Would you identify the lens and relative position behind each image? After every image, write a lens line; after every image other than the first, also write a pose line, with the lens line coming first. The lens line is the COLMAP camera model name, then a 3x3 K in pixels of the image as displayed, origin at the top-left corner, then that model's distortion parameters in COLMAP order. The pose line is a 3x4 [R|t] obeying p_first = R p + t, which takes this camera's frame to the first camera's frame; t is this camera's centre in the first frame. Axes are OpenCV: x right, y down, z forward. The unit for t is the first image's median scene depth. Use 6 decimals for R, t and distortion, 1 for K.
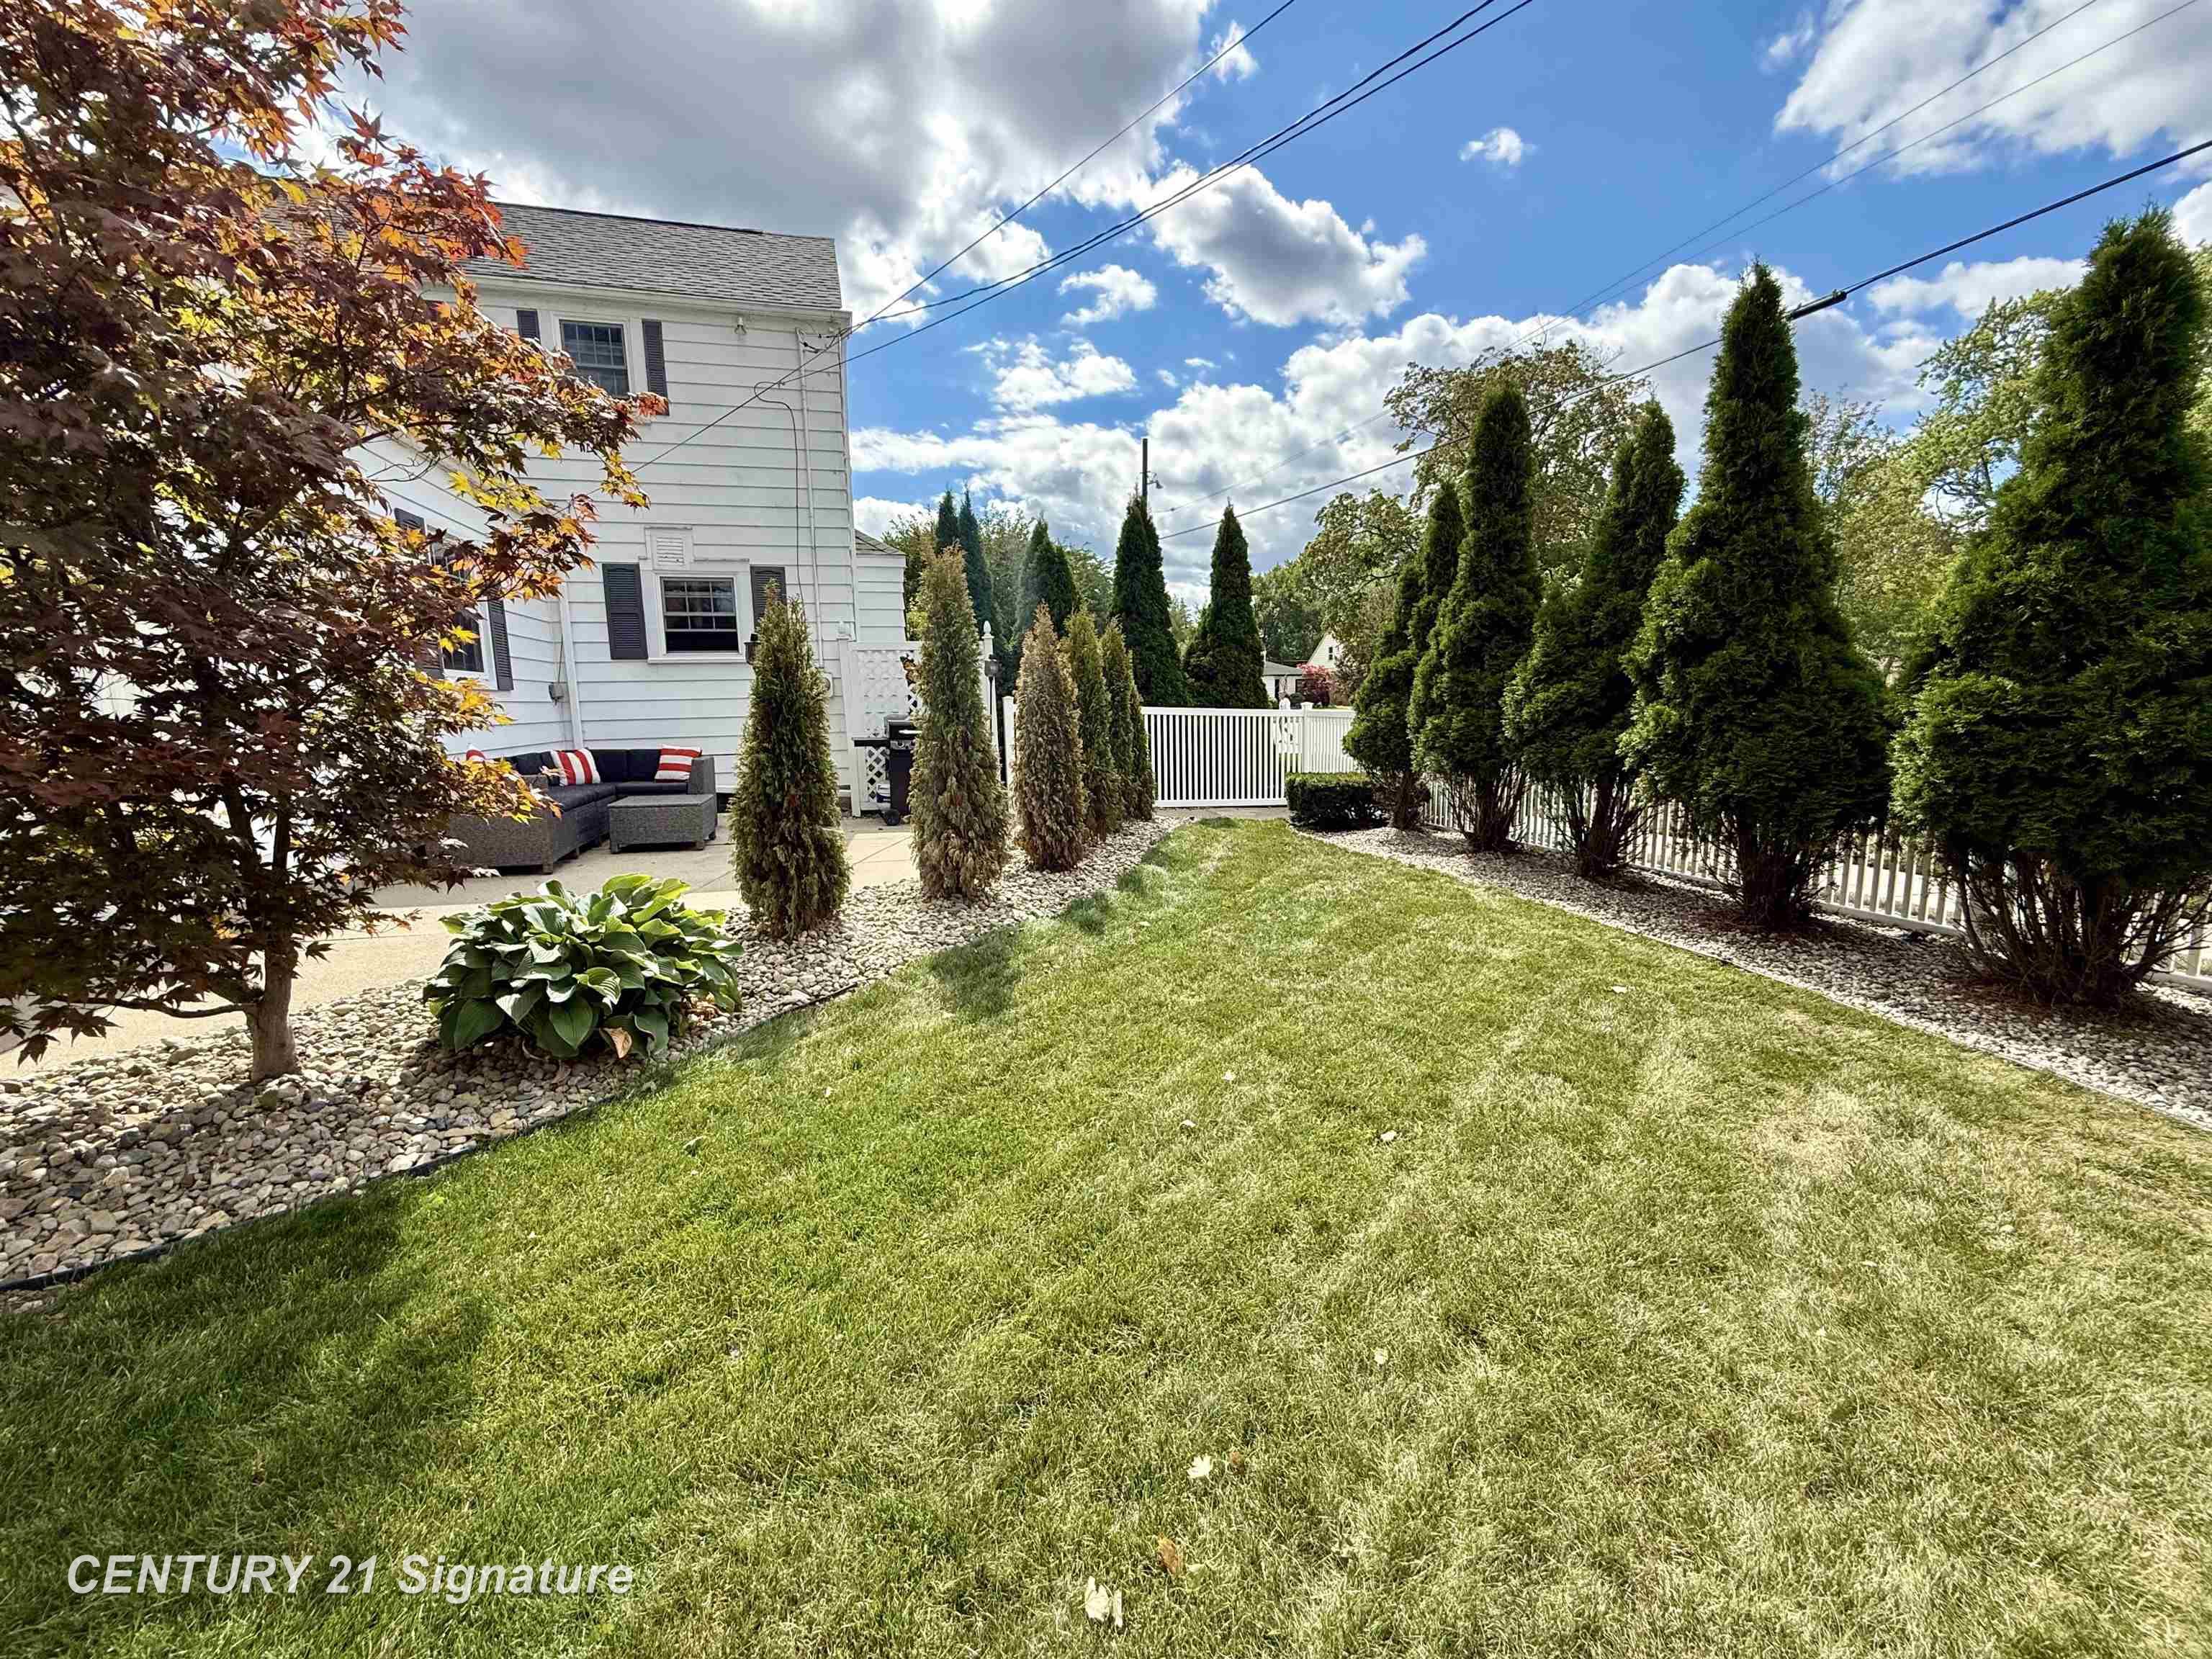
lens RADIAL K [[881.4, 0, 1106.0], [0, 881.4, 829.5], [0, 0, 1]] dist [0.000250, 0.000048]
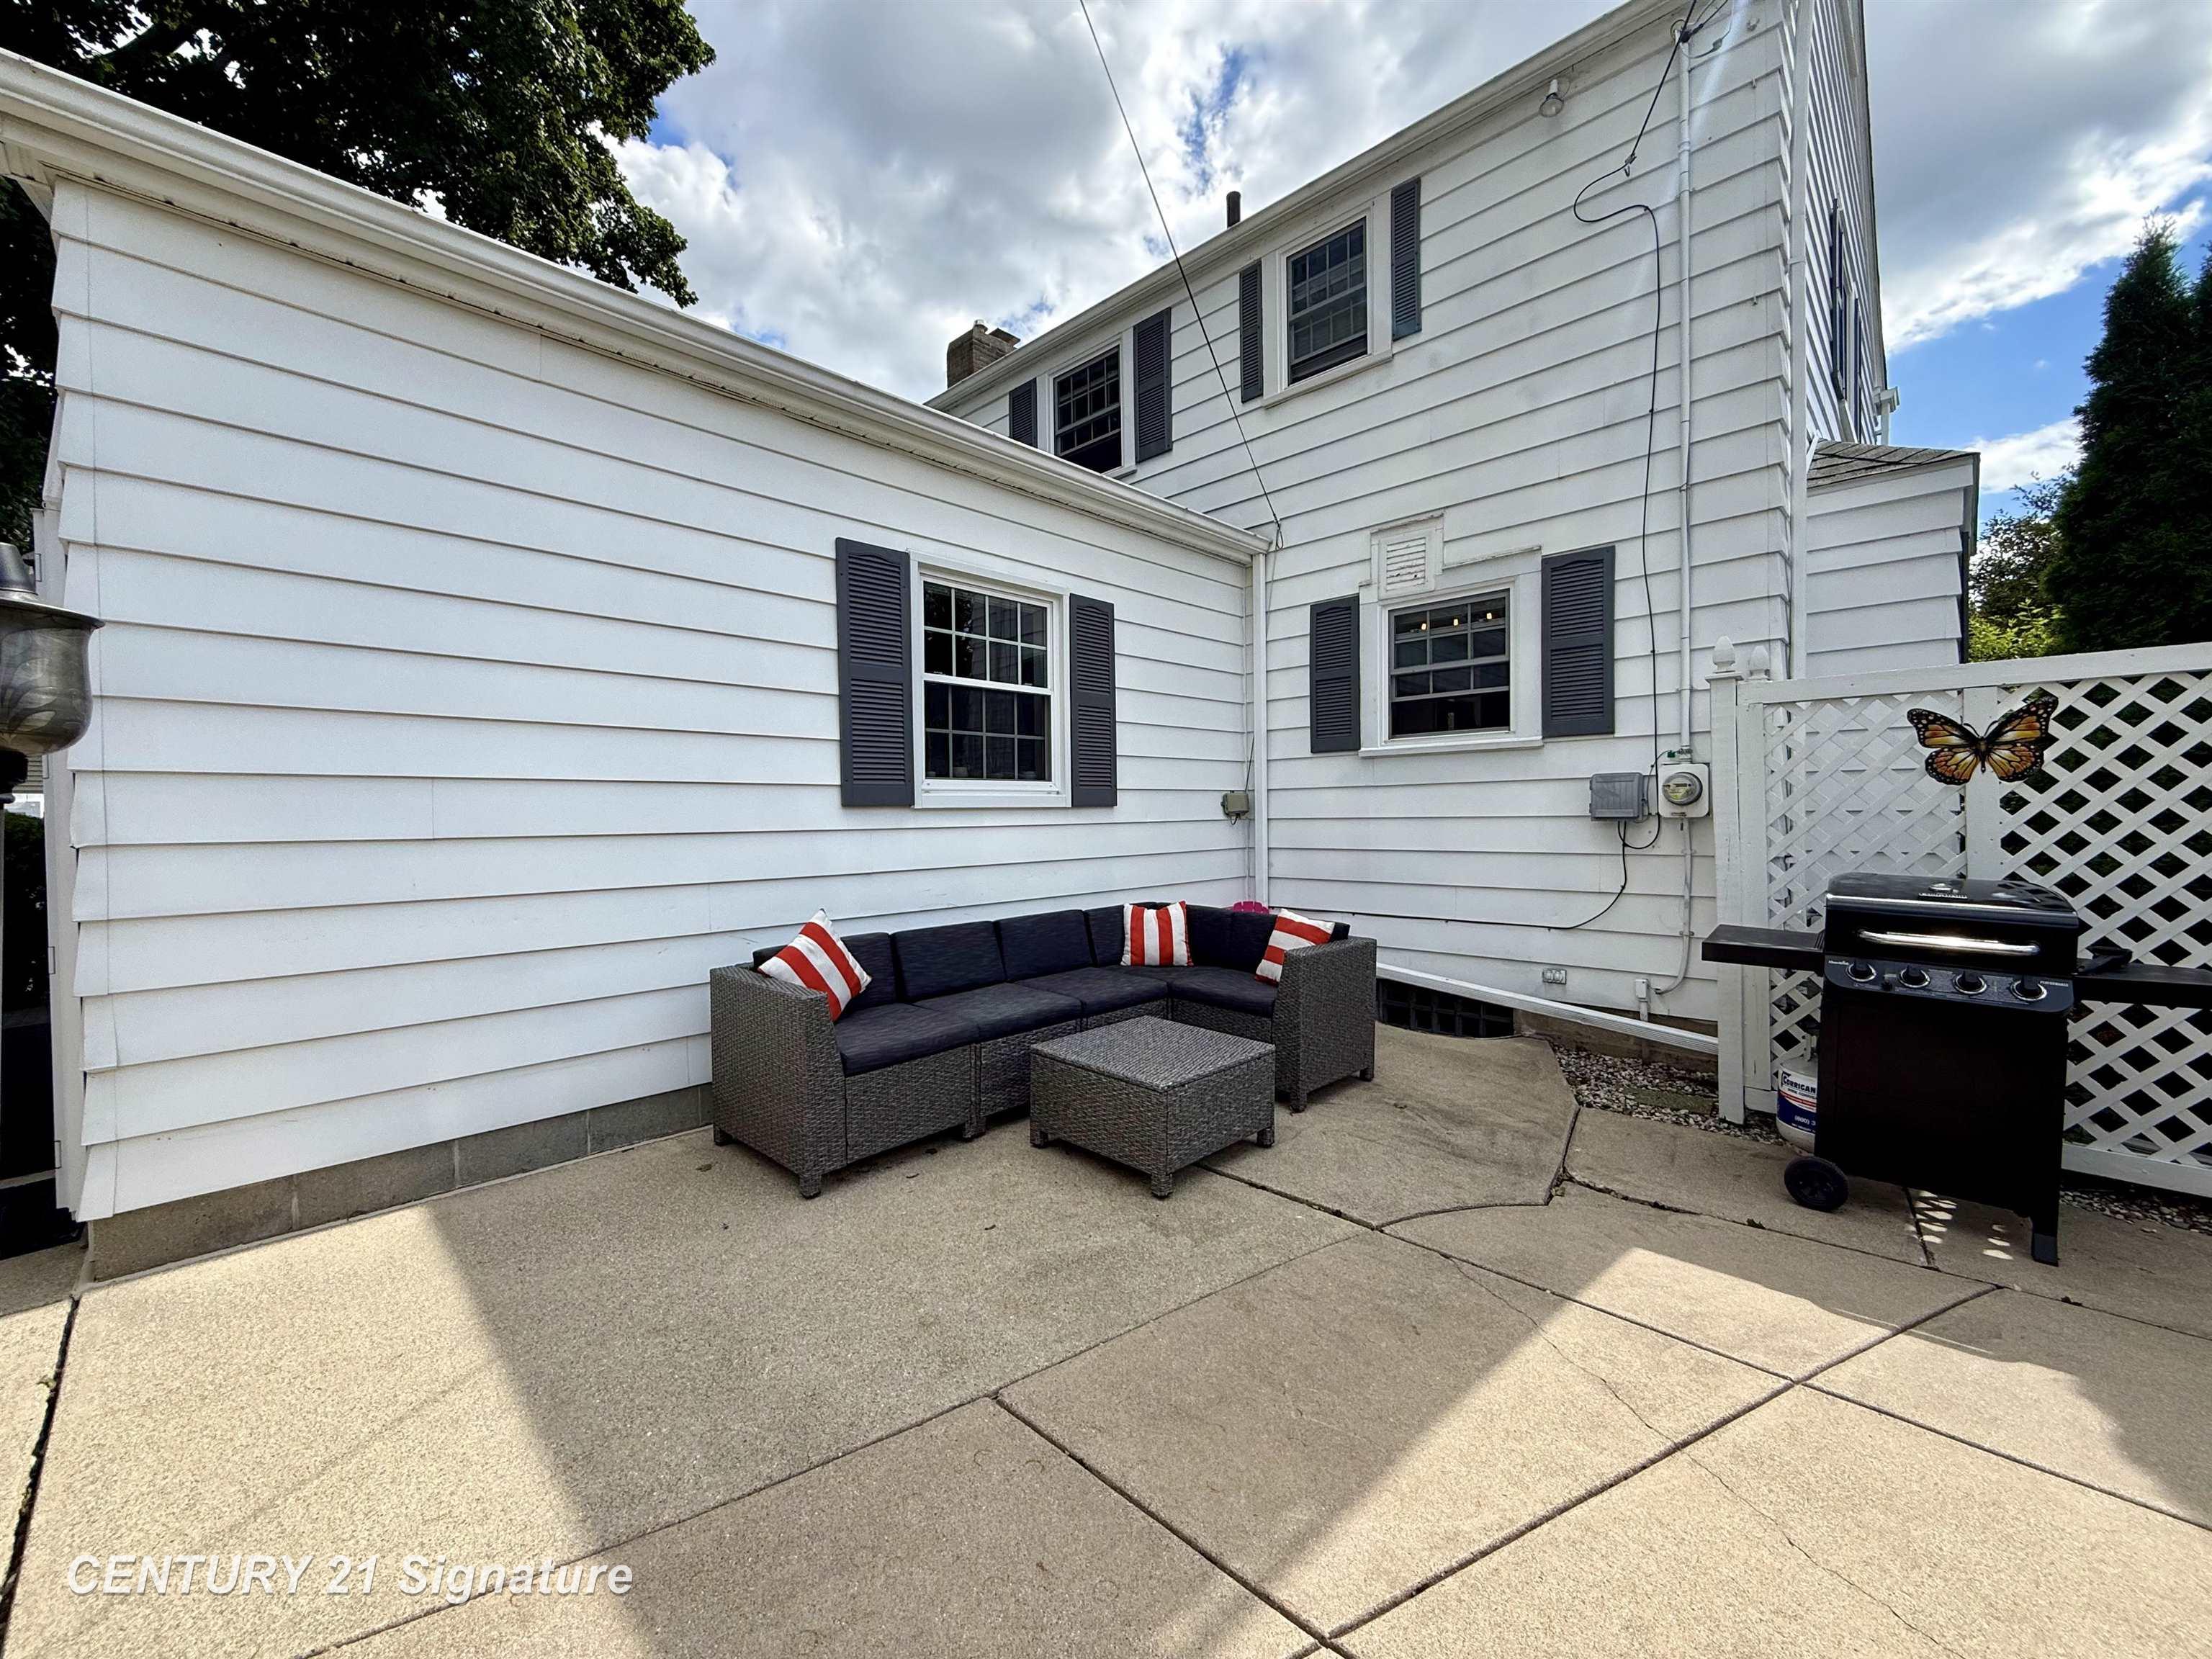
lens RADIAL K [[881.4, 0, 1106.0], [0, 881.4, 829.5], [0, 0, 1]] dist [0.000250, 0.000048]
pose [[0.510984, 0.030309, -0.859056, -0.094059], [-0.123928, 0.991535, -0.038732, -0.096286], [0.850610, 0.126253, 0.510415, 0.559828]]
